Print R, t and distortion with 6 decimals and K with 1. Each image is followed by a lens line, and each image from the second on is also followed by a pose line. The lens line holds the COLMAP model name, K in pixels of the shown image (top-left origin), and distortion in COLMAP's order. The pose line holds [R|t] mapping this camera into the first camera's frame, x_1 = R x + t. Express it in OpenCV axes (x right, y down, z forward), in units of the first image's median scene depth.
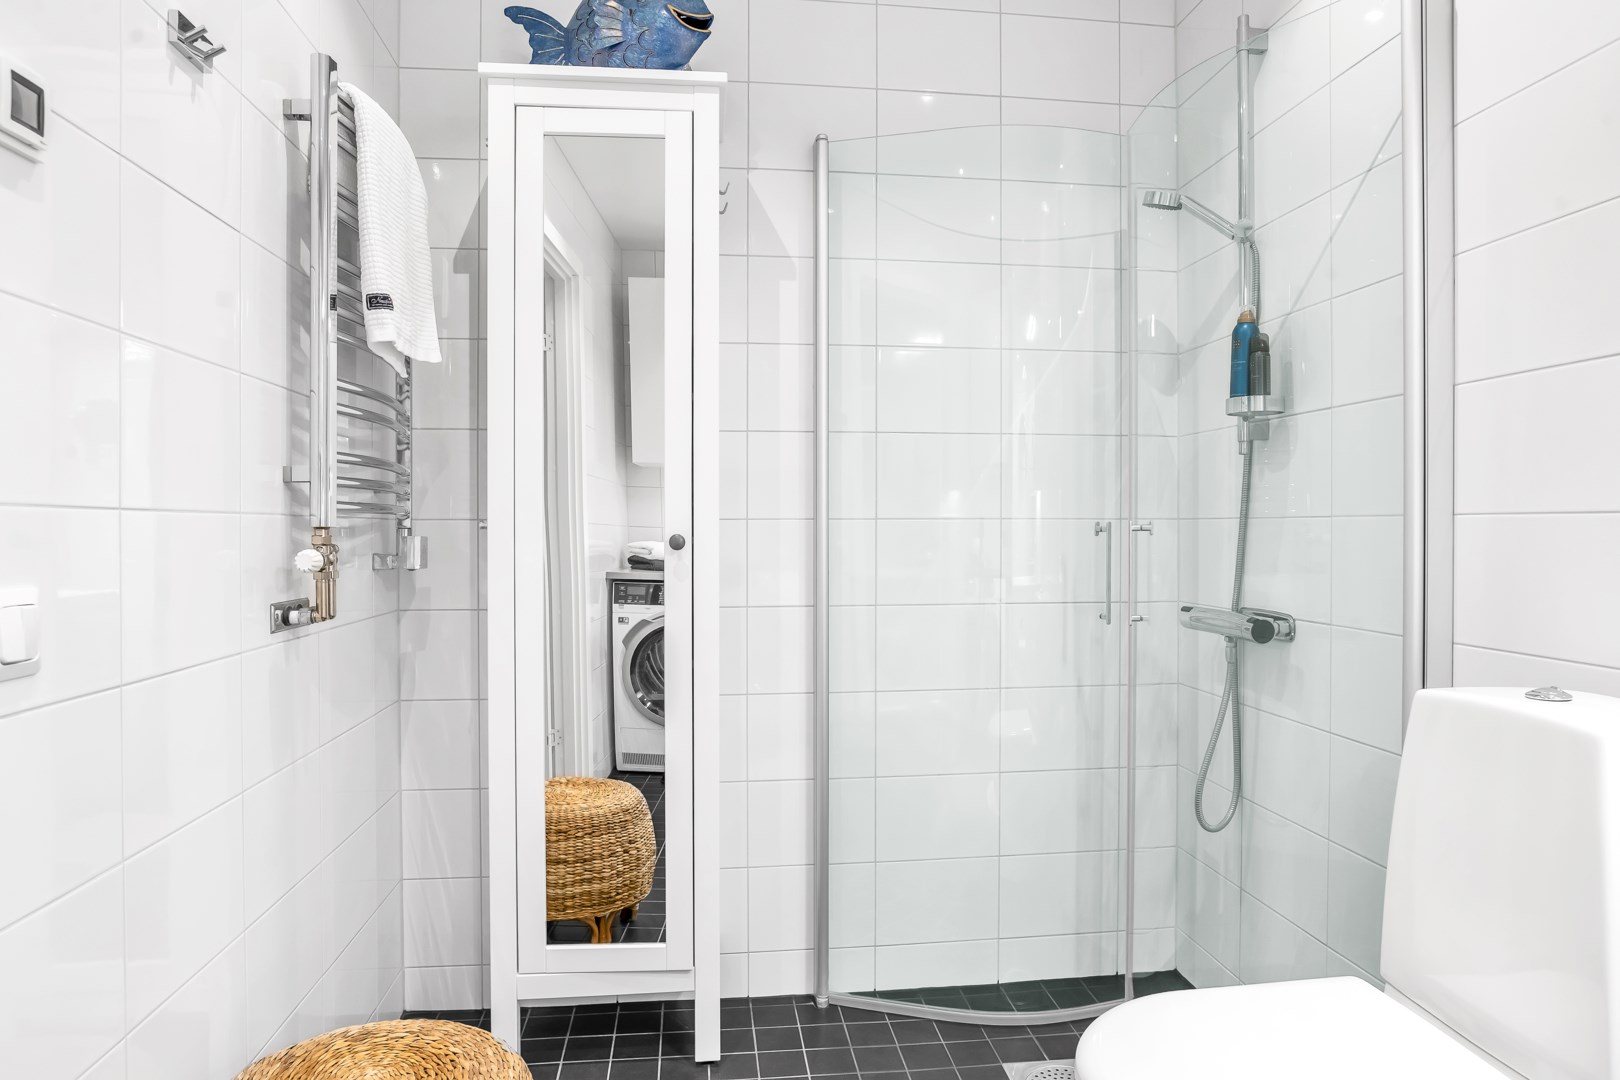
lens RADIAL K [[1015.1, 0, 810.0], [0, 1015.1, 540.0], [0, 0, 1]] dist [-0.044372, 0.000375]
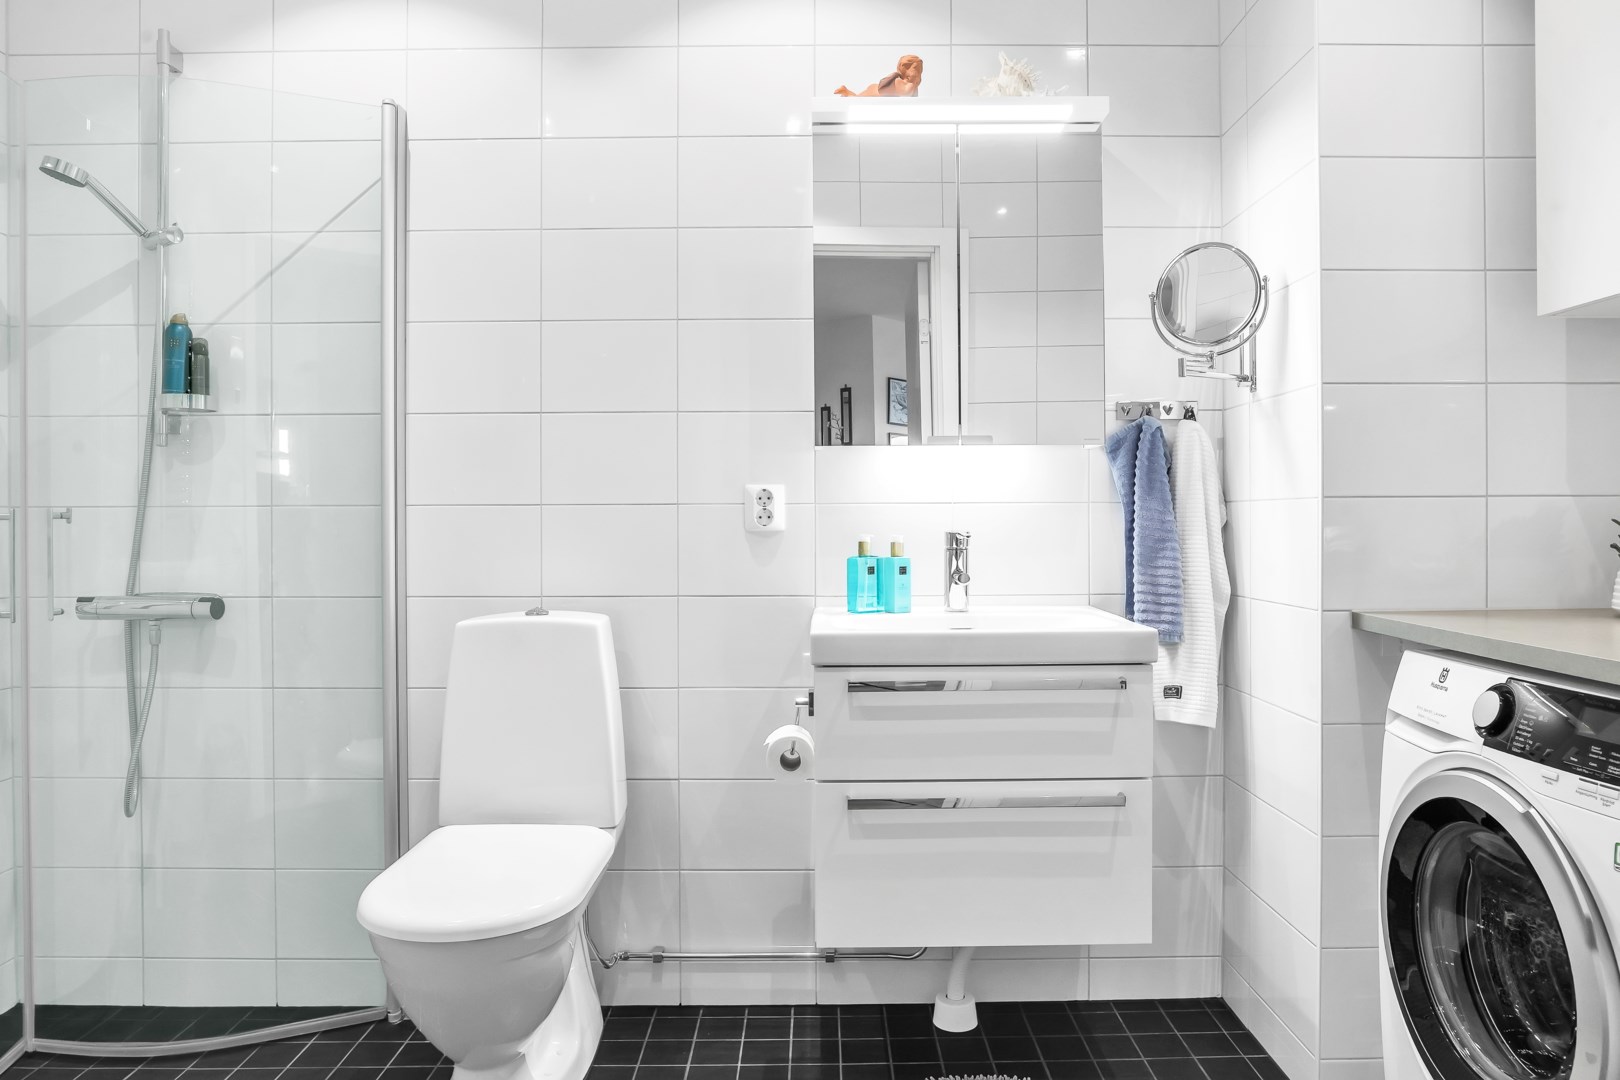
lens RADIAL K [[1148.9, 0, 810.0], [0, 1148.9, 540.0], [0, 0, 1]] dist [-0.001655, 0.000927]
pose [[0.109127, -0.012154, 0.993954, -0.707080], [0.017001, 0.999802, 0.010359, 0.012488], [-0.993882, 0.015768, 0.109312, 0.198983]]
